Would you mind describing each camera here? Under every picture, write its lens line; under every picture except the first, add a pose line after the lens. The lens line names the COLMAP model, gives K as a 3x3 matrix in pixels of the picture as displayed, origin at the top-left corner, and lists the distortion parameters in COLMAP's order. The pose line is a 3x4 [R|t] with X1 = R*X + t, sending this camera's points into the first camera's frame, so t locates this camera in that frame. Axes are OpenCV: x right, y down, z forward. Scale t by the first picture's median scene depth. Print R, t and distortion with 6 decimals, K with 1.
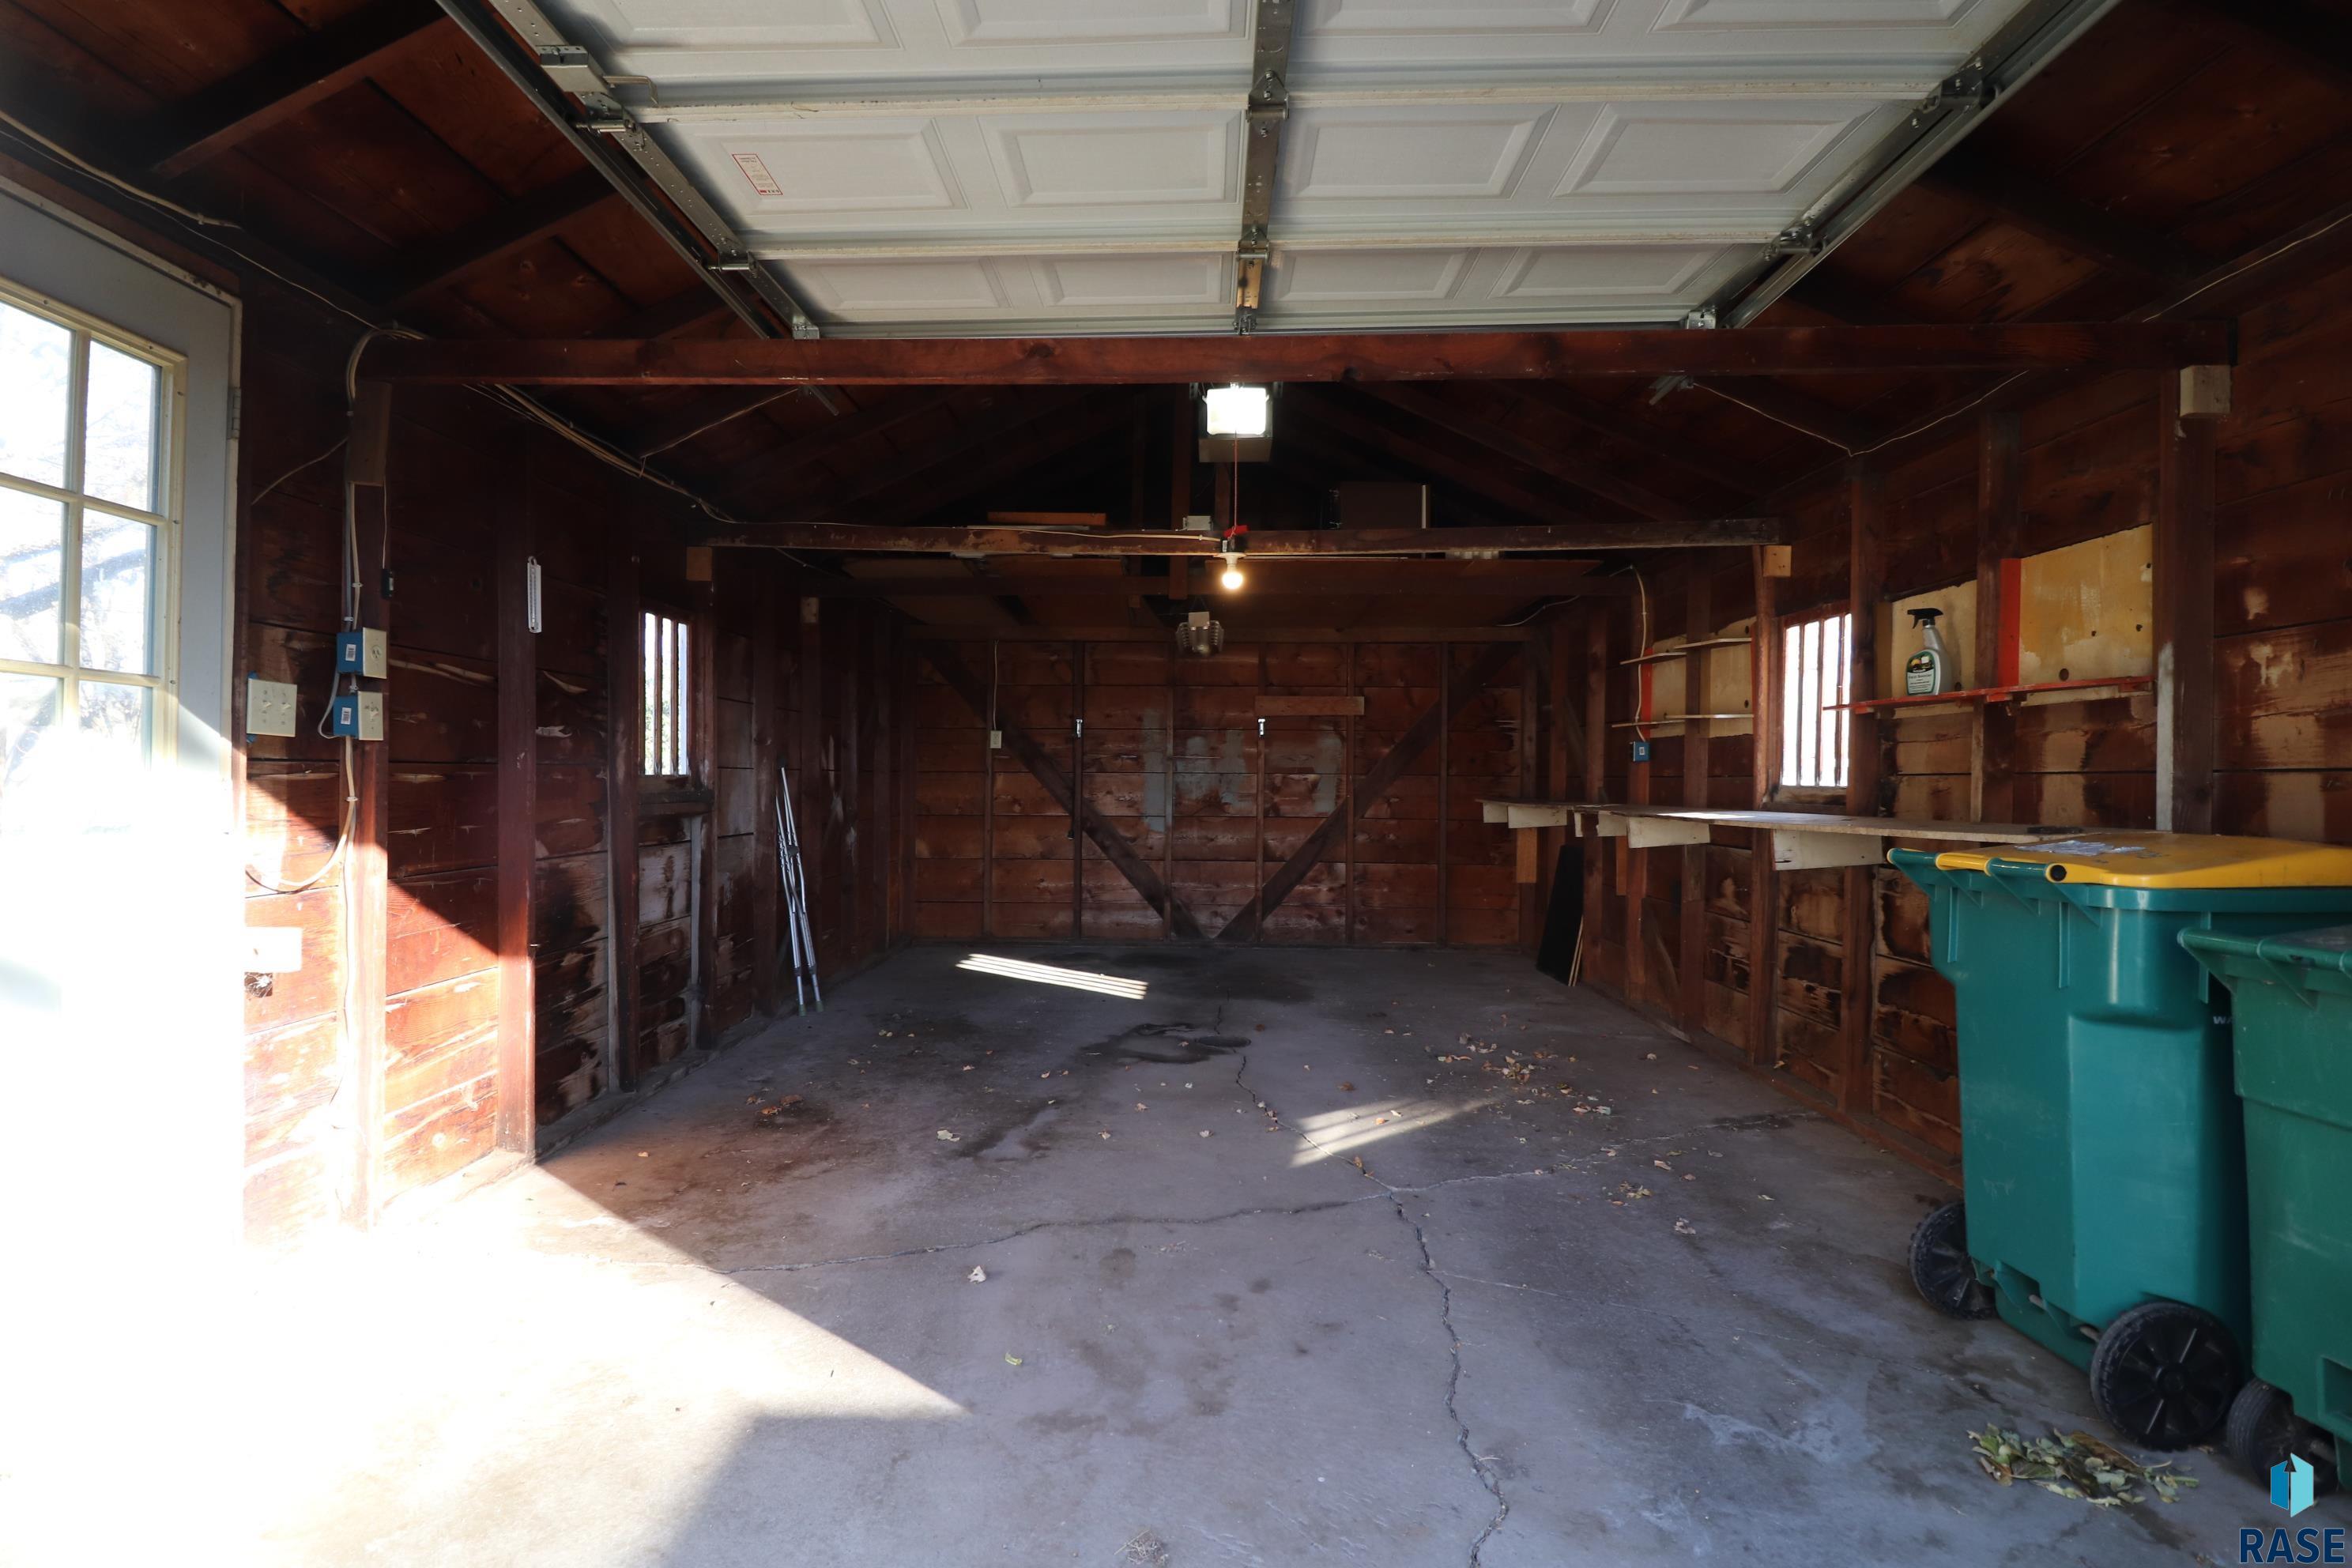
lens RADIAL K [[1099.4, 0, 1160.1], [0, 1099.4, 777.3], [0, 0, 1]] dist [-0.009282, -0.007827]
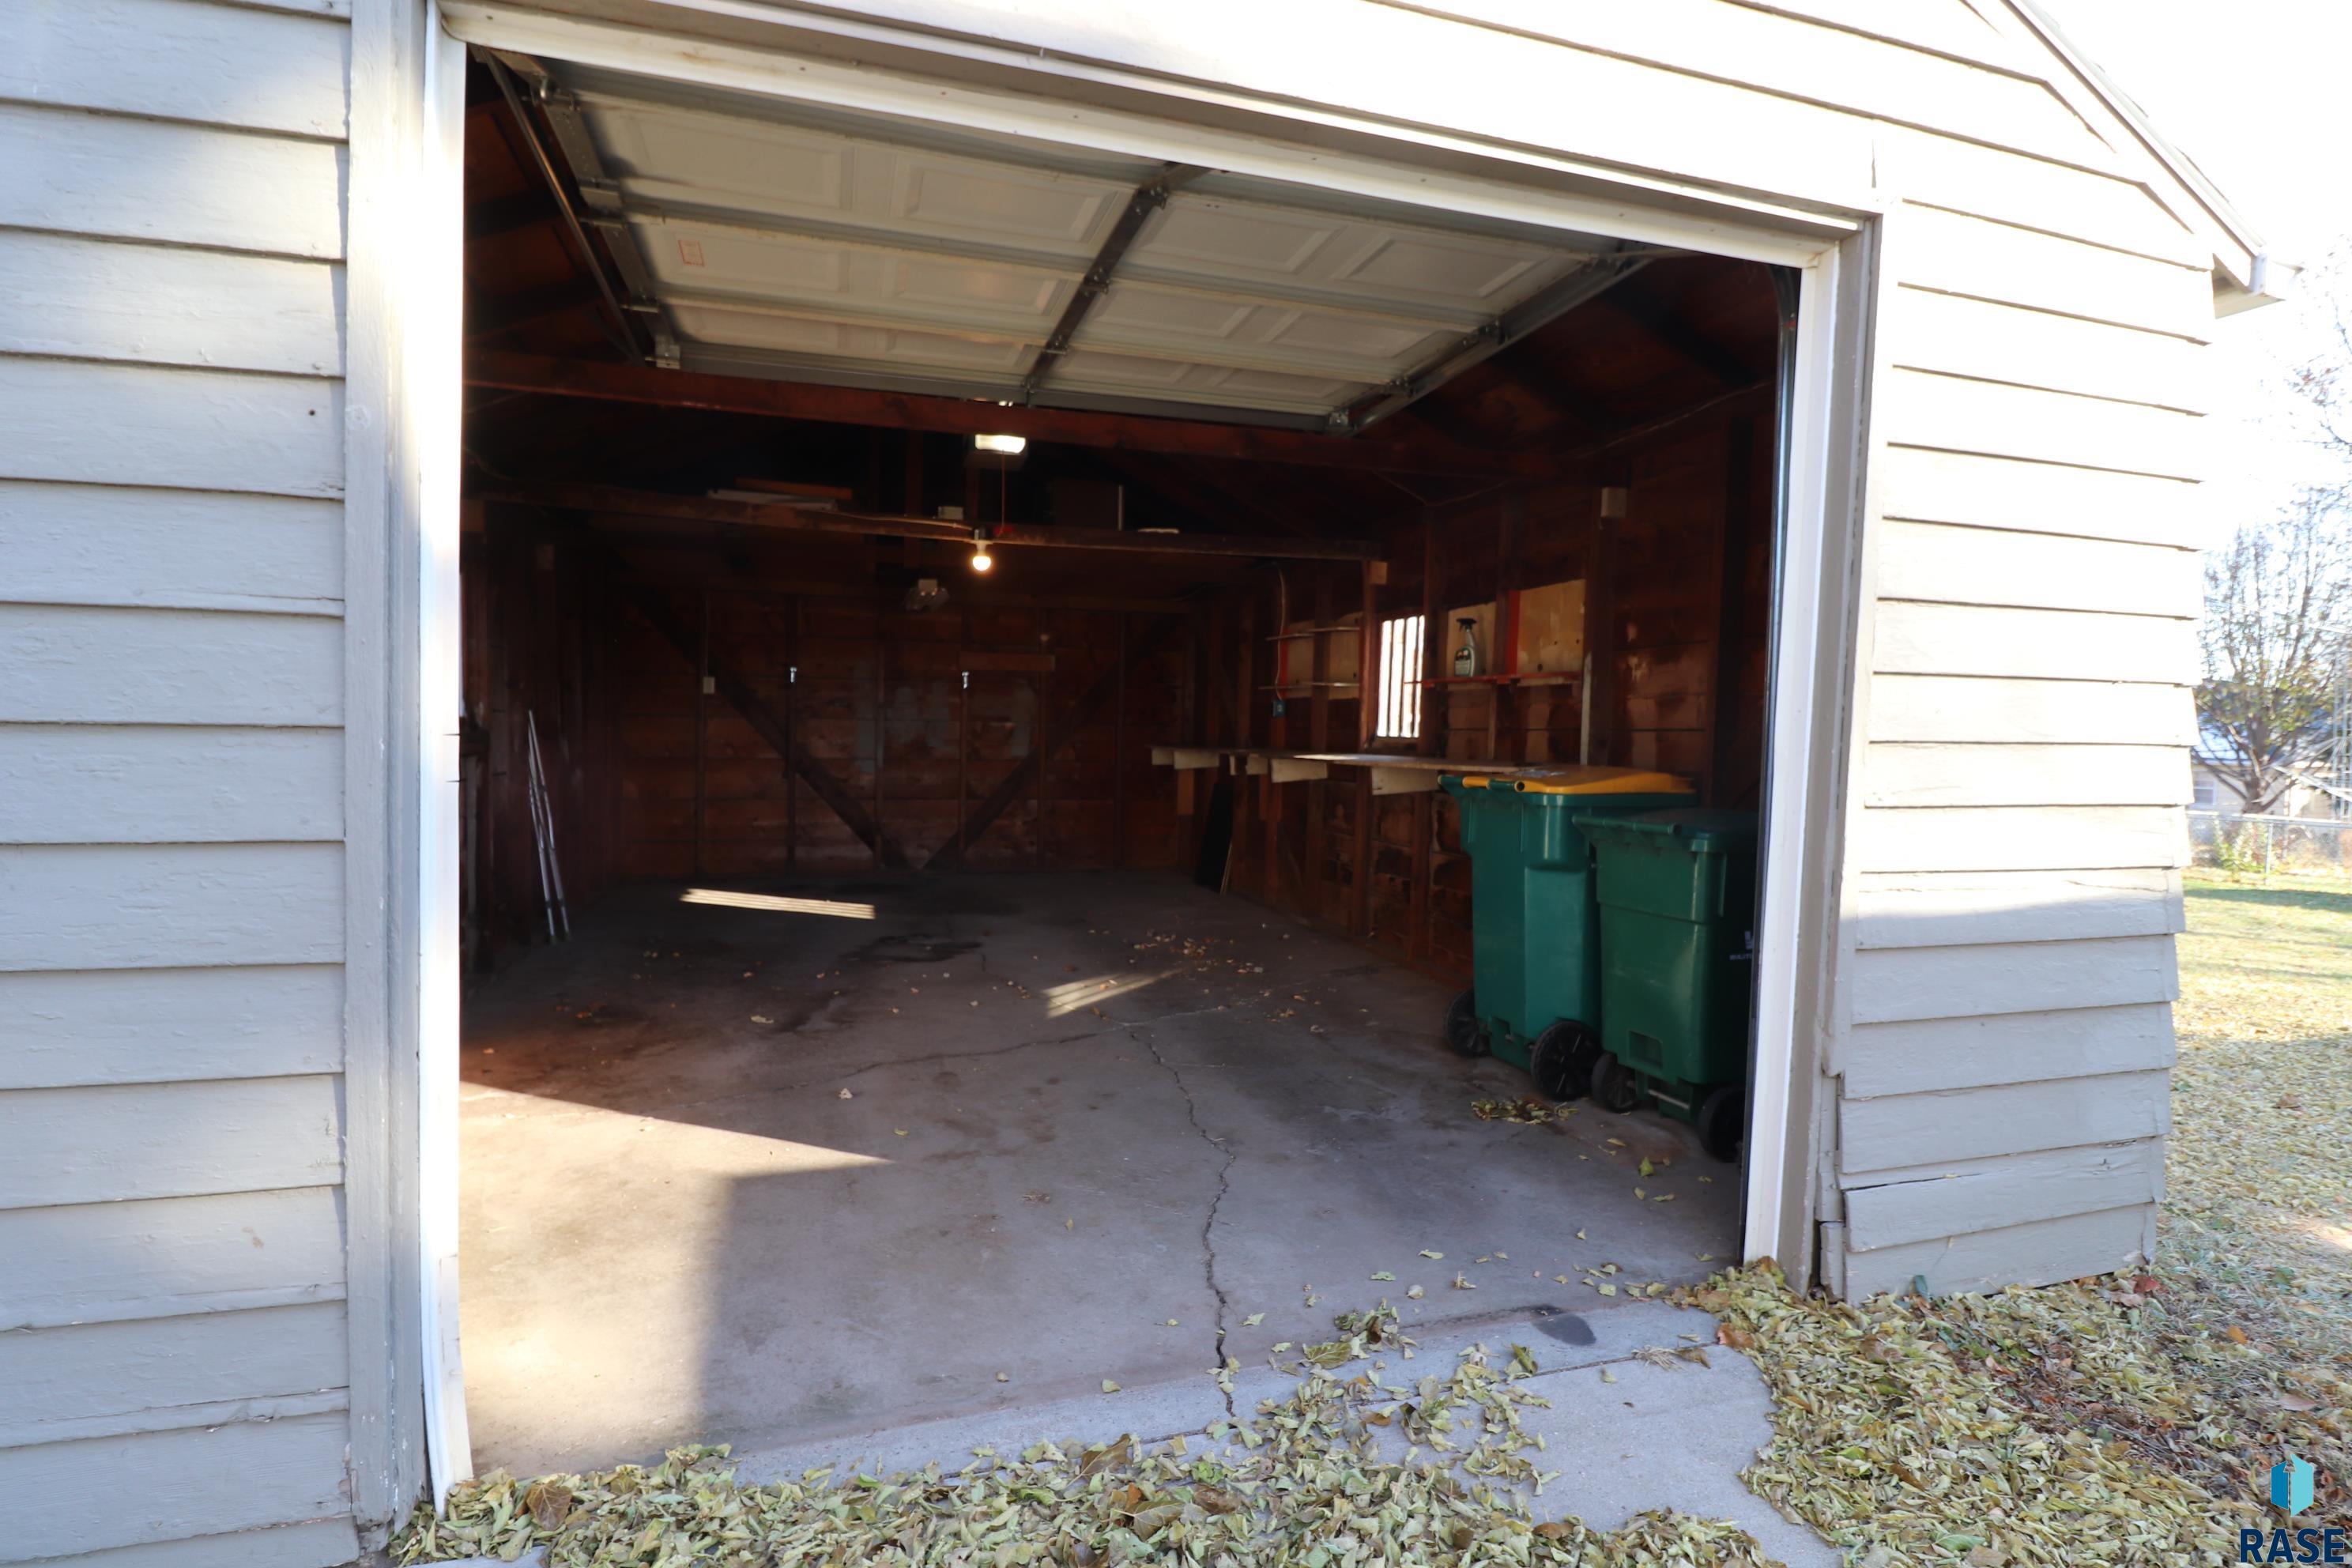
lens RADIAL K [[1099.4, 0, 1162.1], [0, 1099.4, 787.8], [0, 0, 1]] dist [-0.009282, -0.007827]
pose [[0.945675, -0.006501, 0.325048, -0.200825], [-0.012386, 0.998354, 0.056003, -0.001923], [-0.324877, -0.056987, 0.944038, -0.323102]]
